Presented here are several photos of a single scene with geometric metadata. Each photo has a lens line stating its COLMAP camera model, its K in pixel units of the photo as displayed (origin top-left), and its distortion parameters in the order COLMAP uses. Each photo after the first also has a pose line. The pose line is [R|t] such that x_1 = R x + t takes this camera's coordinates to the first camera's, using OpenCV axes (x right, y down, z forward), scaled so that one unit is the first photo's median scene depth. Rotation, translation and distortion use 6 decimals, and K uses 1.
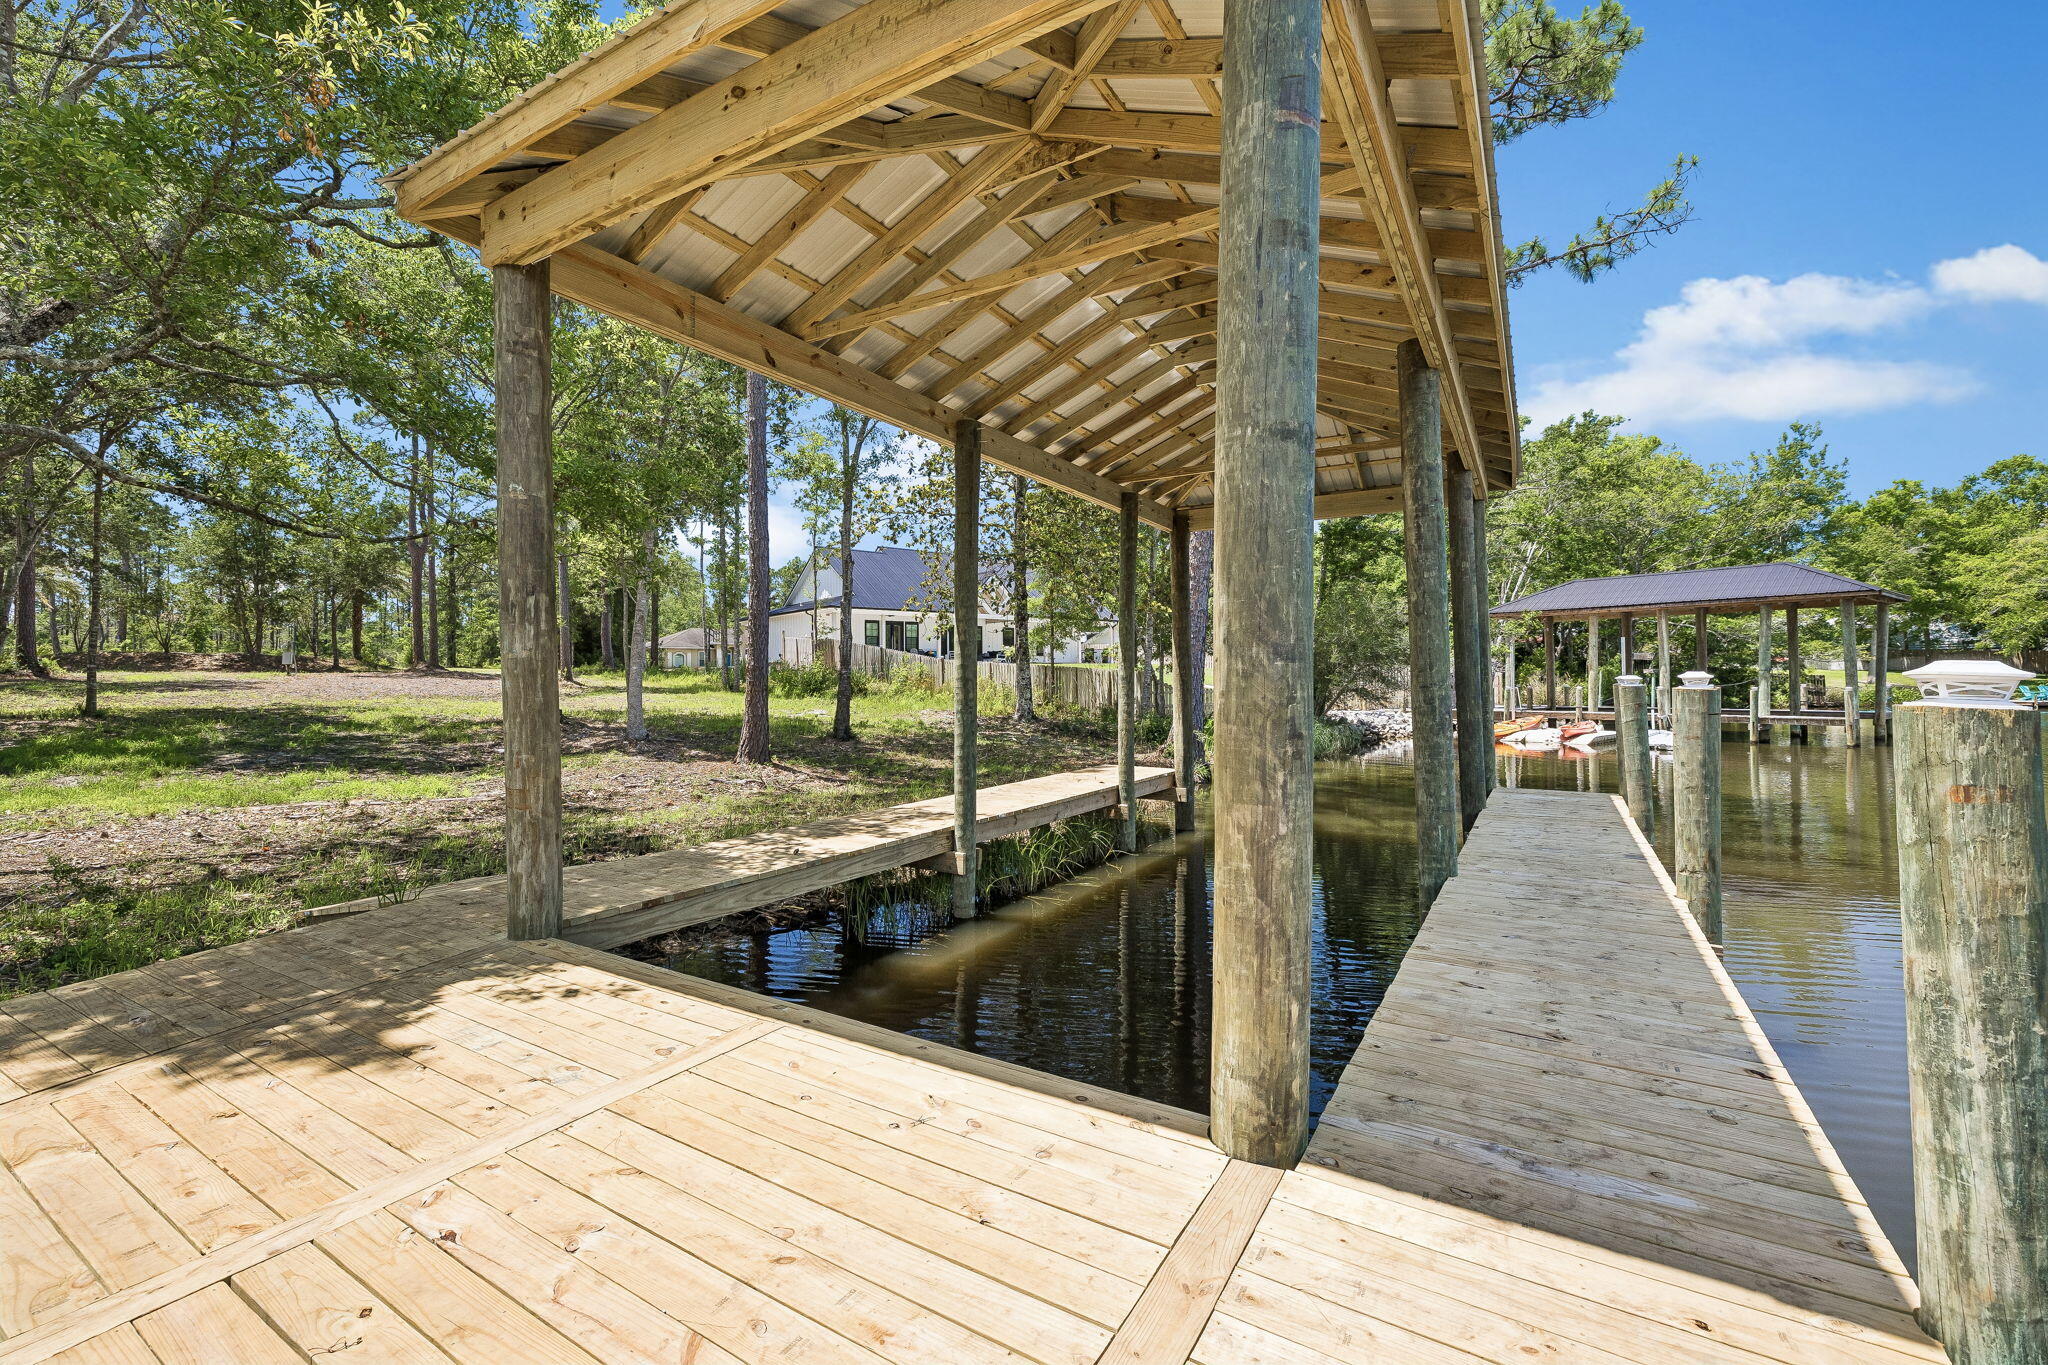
lens RADIAL K [[876.2, 0, 1011.8], [0, 876.2, 677.2], [0, 0, 1]] dist [0.005736, -0.001344]
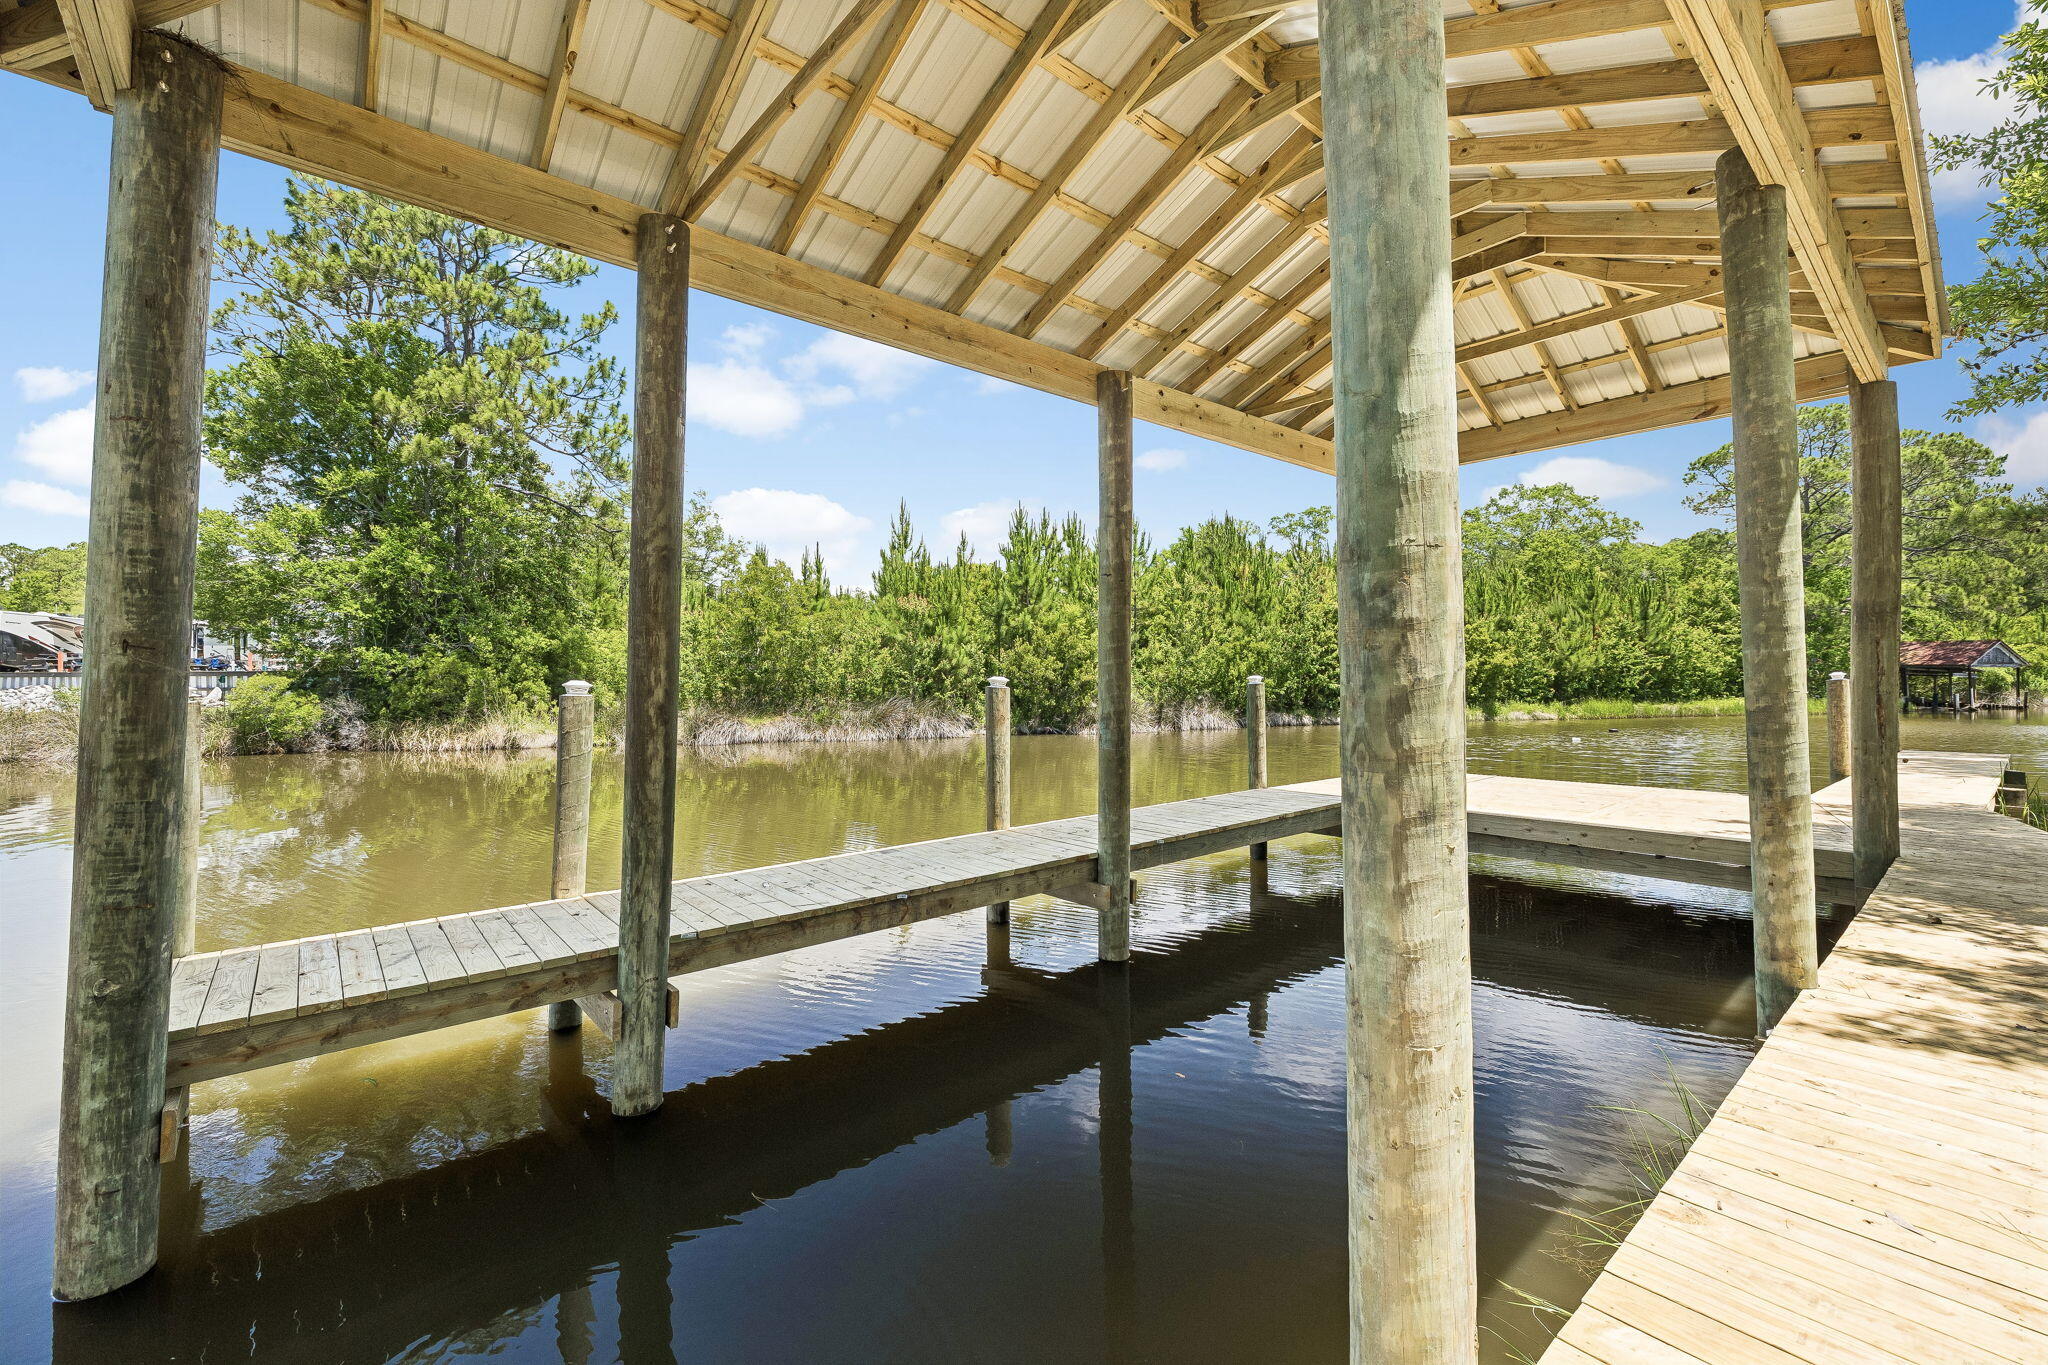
lens RADIAL K [[876.2, 0, 1007.8], [0, 876.2, 661.9], [0, 0, 1]] dist [0.005736, -0.001344]
pose [[0.954405, -0.005094, -0.298471, 0.129874], [0.000551, 0.999883, -0.015305, 0.000244], [0.298514, 0.014443, 0.954296, 0.209291]]
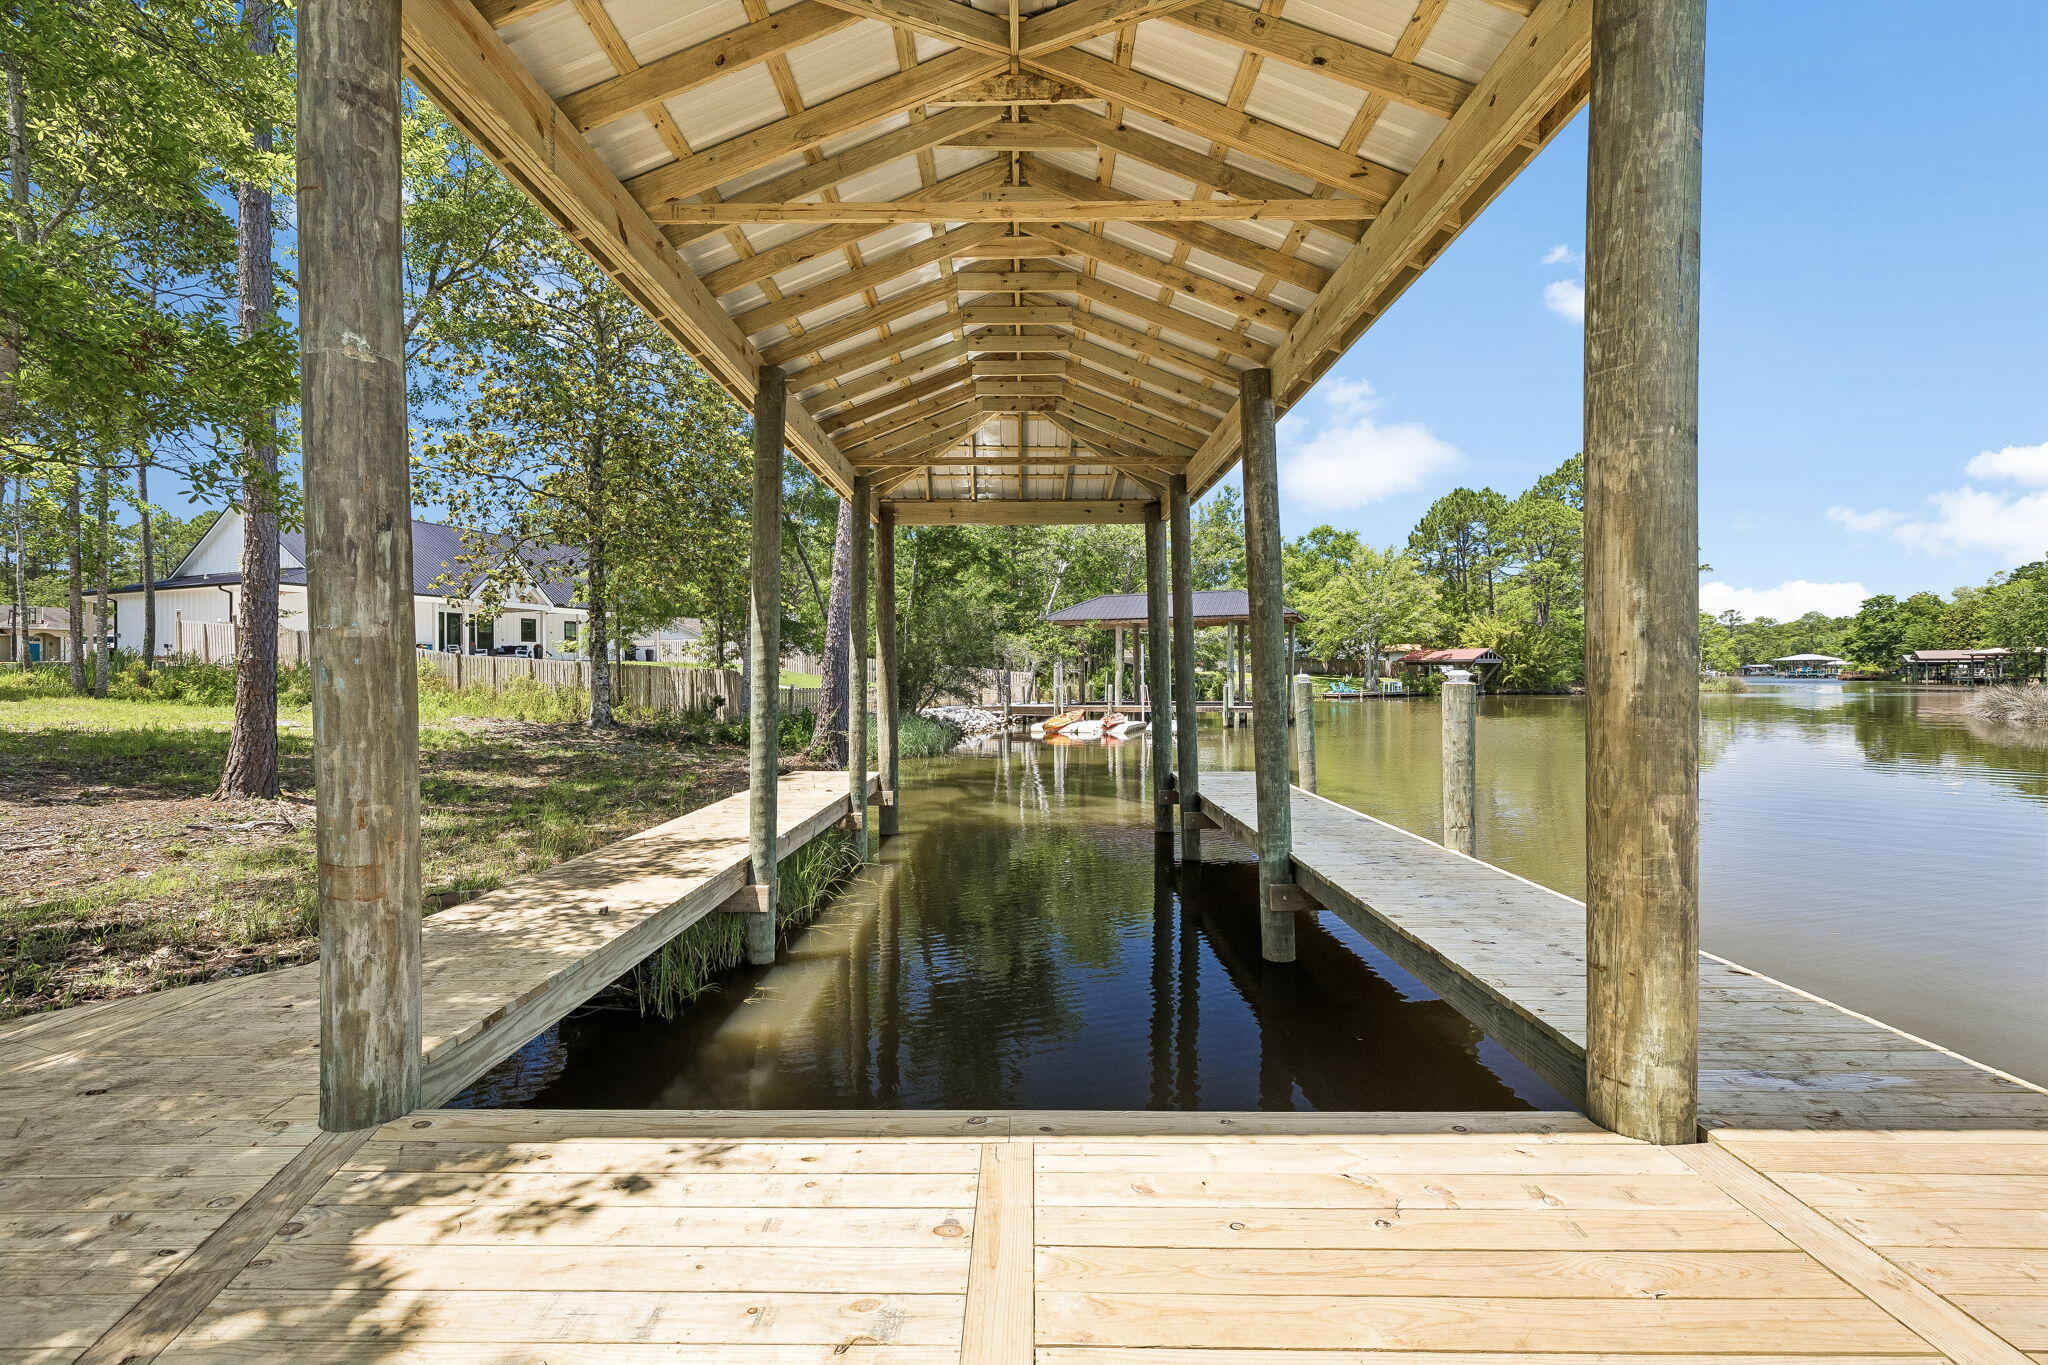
lens RADIAL K [[876.2, 0, 1029.5], [0, 876.2, 678.3], [0, 0, 1]] dist [0.005736, -0.001344]
pose [[0.853615, -0.000351, 0.520904, -0.364187], [-0.000239, 0.999999, 0.001065, 0.003231], [-0.520904, -0.001033, 0.853614, 0.207383]]
